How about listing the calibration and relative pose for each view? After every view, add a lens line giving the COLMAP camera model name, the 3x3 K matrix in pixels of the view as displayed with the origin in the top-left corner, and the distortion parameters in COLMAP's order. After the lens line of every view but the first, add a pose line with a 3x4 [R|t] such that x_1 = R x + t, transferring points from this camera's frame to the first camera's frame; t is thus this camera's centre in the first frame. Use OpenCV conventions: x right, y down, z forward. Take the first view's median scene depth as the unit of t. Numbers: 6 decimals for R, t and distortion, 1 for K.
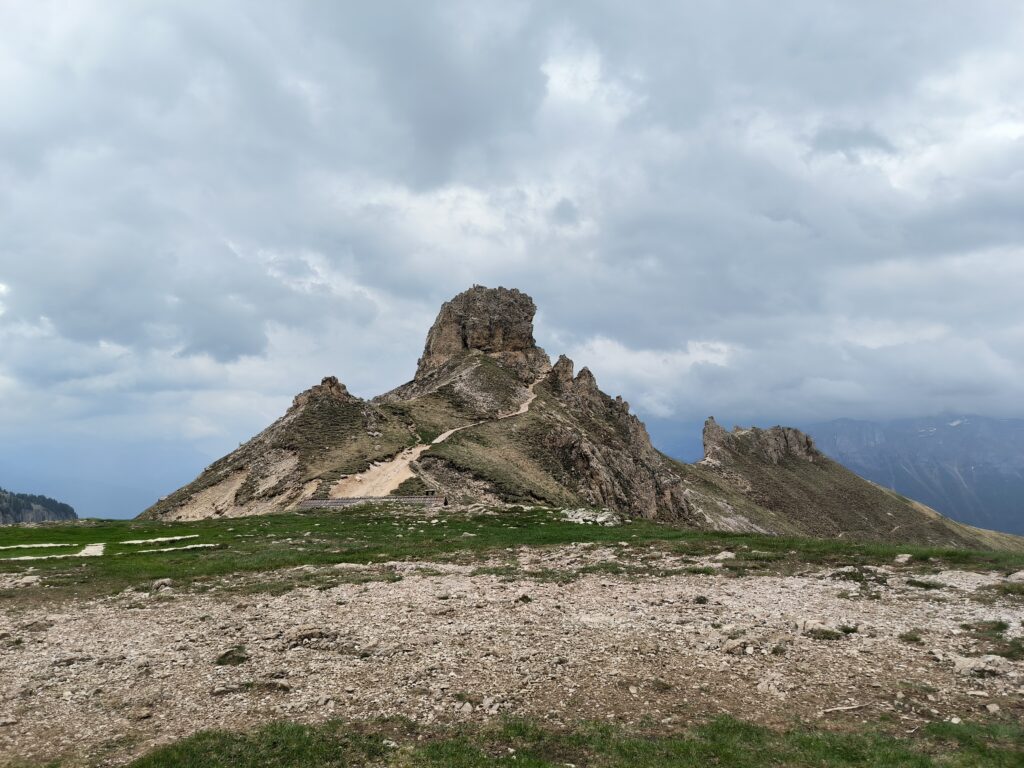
lens RADIAL K [[688.1, 0, 519.9], [0, 688.1, 376.3], [0, 0, 1]] dist [0.003729, -0.003639]
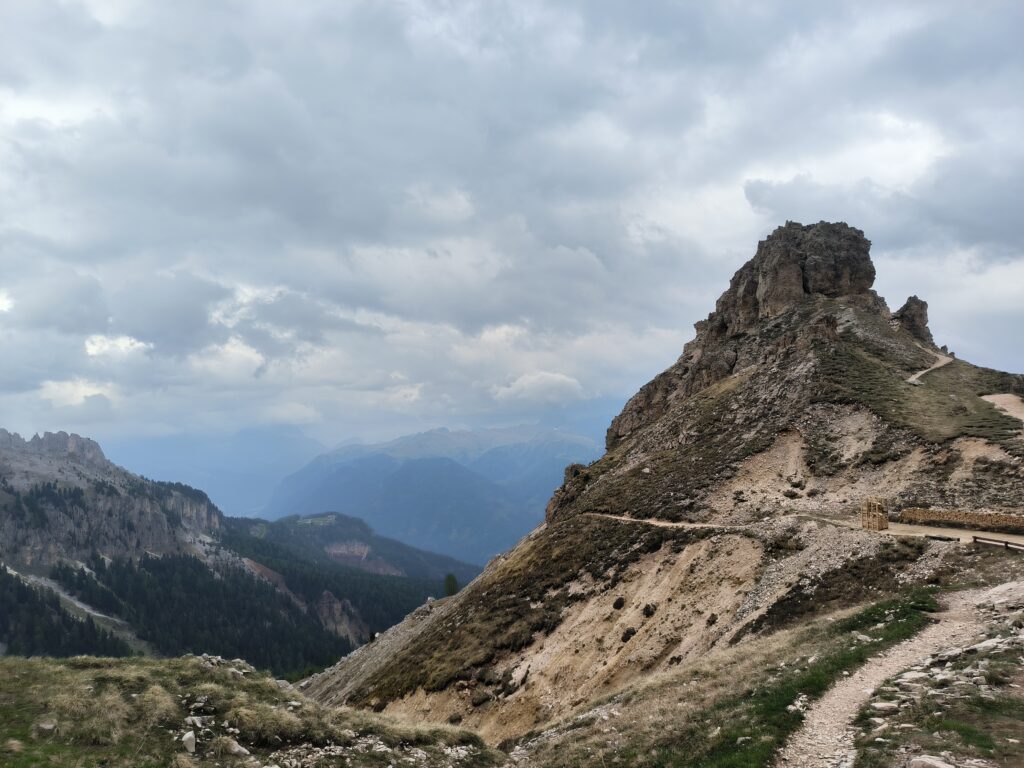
lens RADIAL K [[688.1, 0, 508.6], [0, 688.1, 393.3], [0, 0, 1]] dist [0.003729, -0.003639]
pose [[0.990576, -0.039288, -0.131208, -0.334521], [0.046448, 0.997568, 0.051961, 0.021187], [0.128848, -0.057566, 0.989992, 0.108434]]
